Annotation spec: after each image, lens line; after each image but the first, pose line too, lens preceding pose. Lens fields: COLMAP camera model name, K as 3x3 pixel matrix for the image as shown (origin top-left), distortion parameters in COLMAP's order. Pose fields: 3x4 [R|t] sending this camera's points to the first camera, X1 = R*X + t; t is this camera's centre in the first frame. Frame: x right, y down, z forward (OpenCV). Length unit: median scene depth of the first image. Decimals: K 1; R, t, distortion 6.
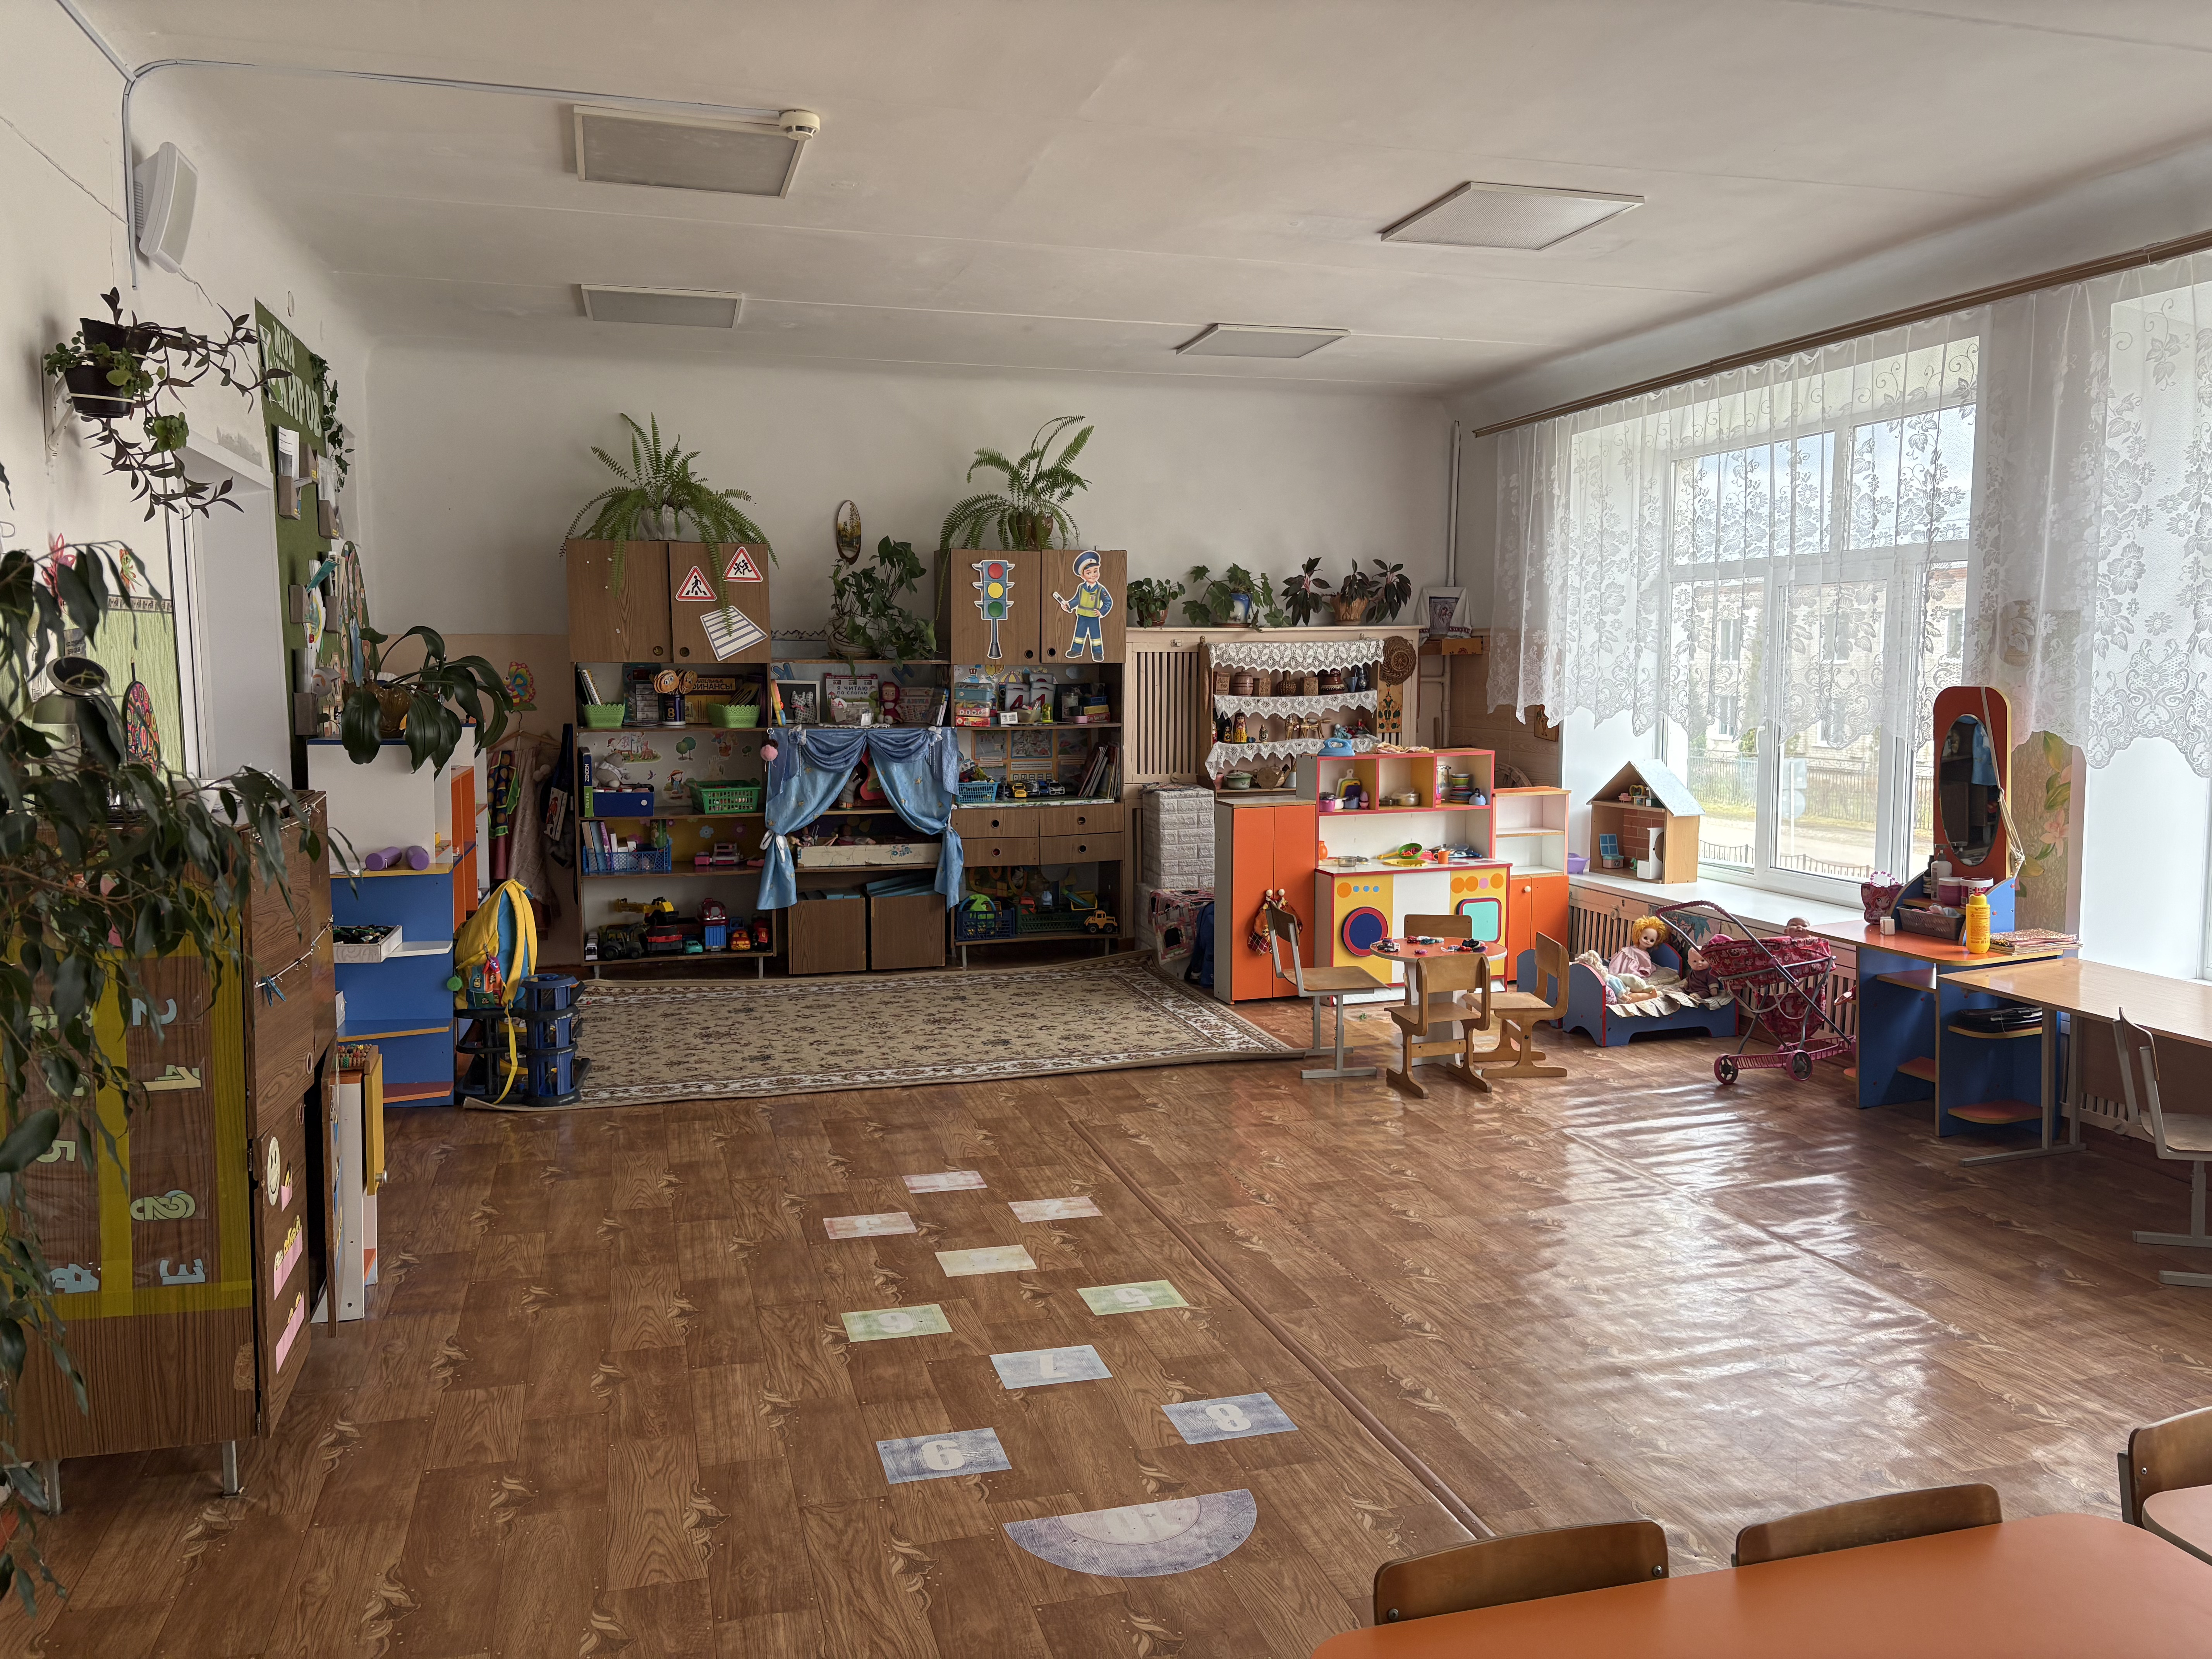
lens RADIAL K [[1699.5, 0, 1118.9], [0, 1699.5, 825.8], [0, 0, 1]] dist [0.055263, -0.010321]
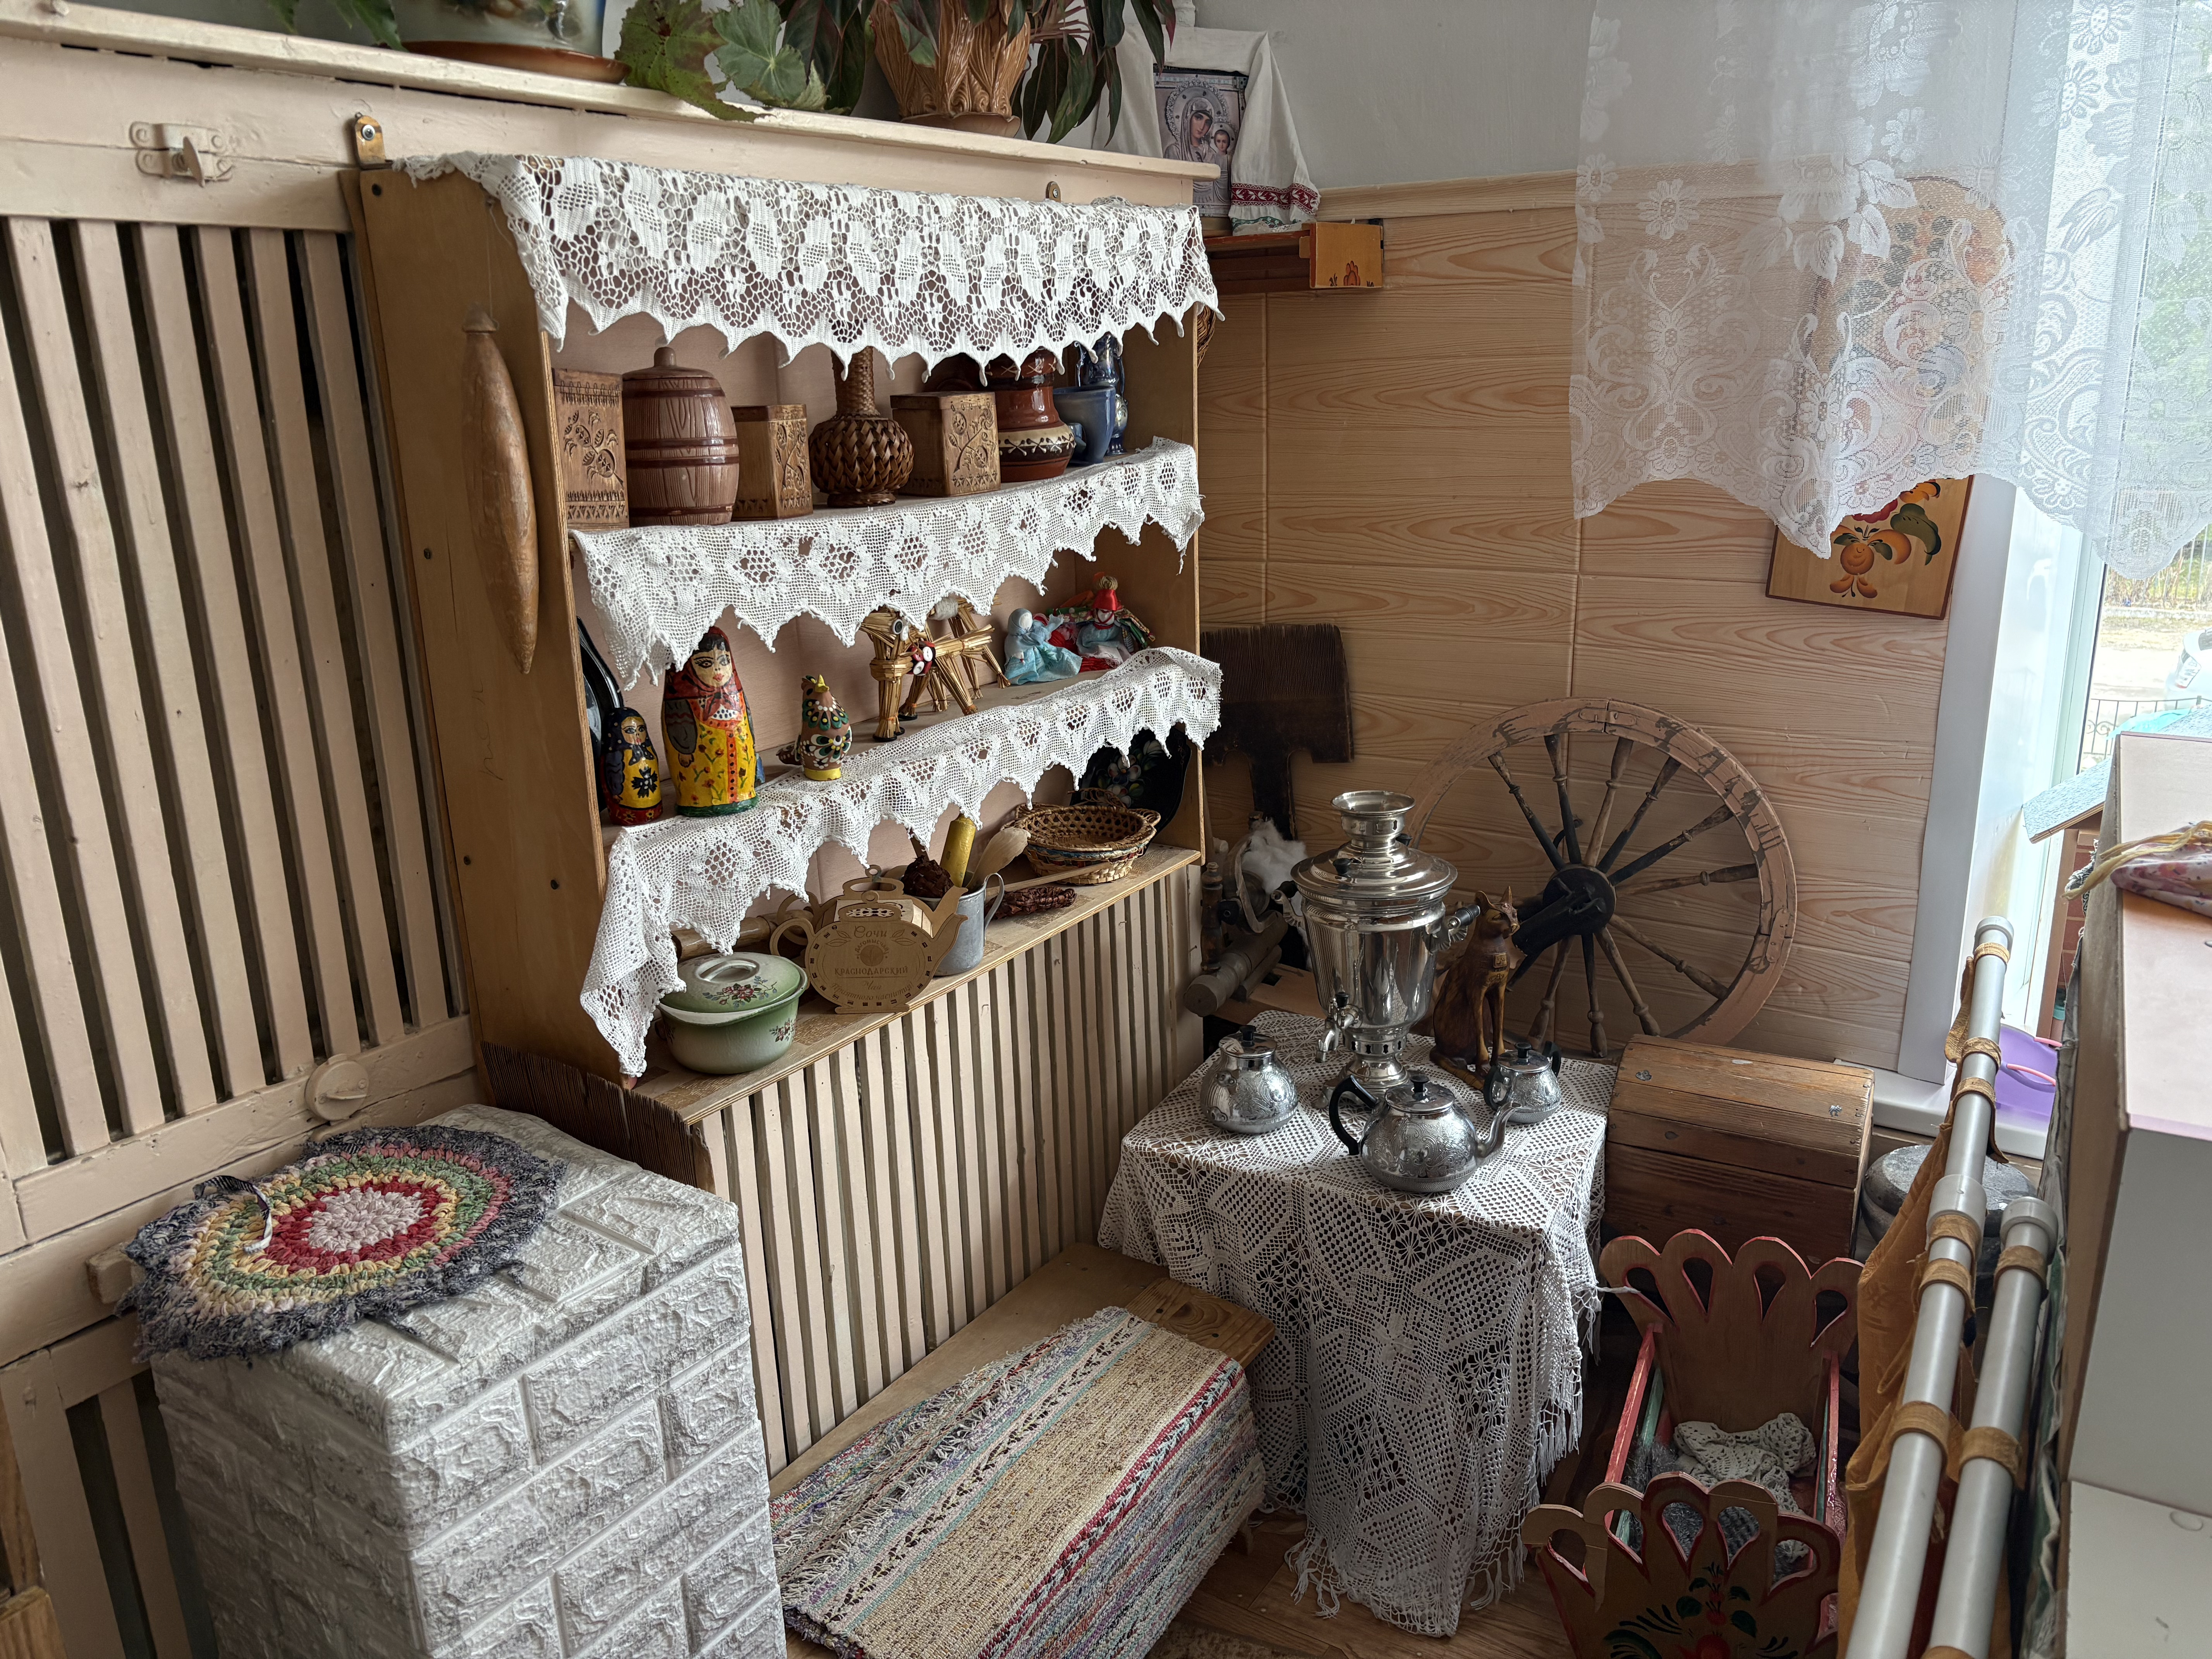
lens RADIAL K [[1699.5, 0, 1118.9], [0, 1699.5, 825.8], [0, 0, 1]] dist [0.055263, -0.010321]
pose [[0.756041, -0.196048, 0.624473, -0.005224], [0.106907, 0.978263, 0.177687, -0.072680], [-0.645734, -0.067578, 0.760566, 0.845962]]
